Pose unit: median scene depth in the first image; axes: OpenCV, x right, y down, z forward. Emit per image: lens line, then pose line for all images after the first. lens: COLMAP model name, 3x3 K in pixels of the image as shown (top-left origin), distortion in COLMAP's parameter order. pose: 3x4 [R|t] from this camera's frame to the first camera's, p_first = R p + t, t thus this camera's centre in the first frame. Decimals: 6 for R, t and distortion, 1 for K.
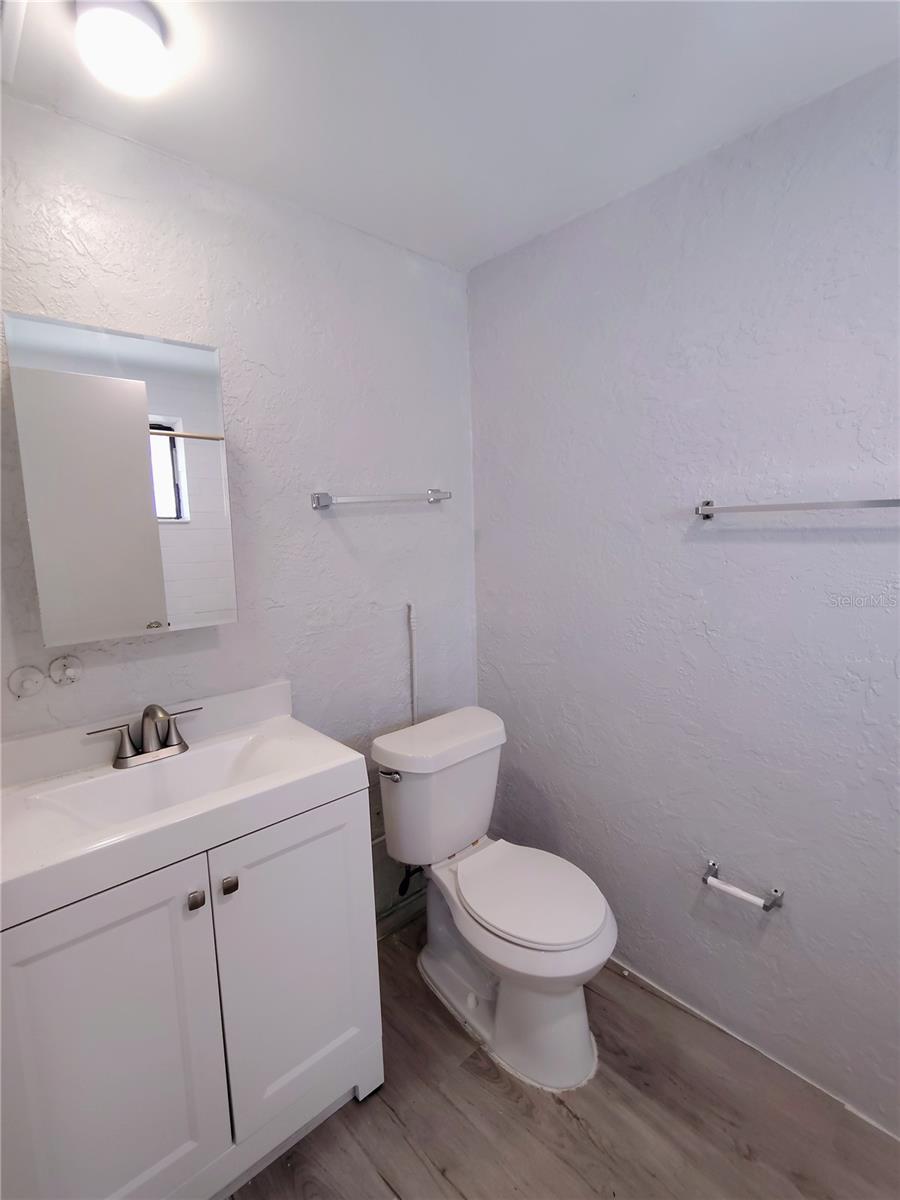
lens RADIAL K [[558.4, 0, 448.9], [0, 558.4, 601.7], [0, 0, 1]] dist [0.006094, -0.000659]
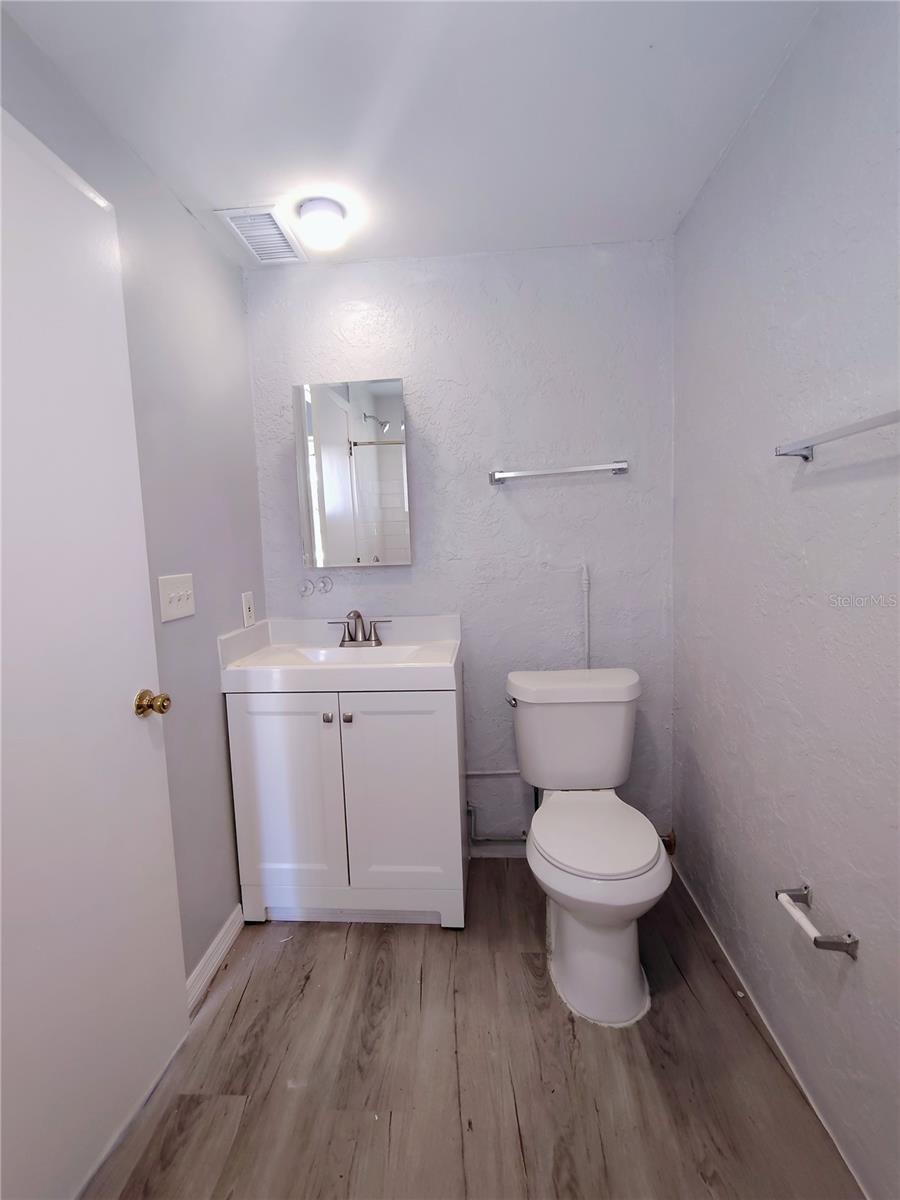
lens RADIAL K [[558.4, 0, 445.1], [0, 558.4, 599.1], [0, 0, 1]] dist [0.006094, -0.000659]
pose [[0.698264, 0.075878, -0.711808, 0.728736], [-0.077155, 0.996551, 0.030545, 0.075940], [0.711671, 0.033591, 0.701710, 0.049430]]
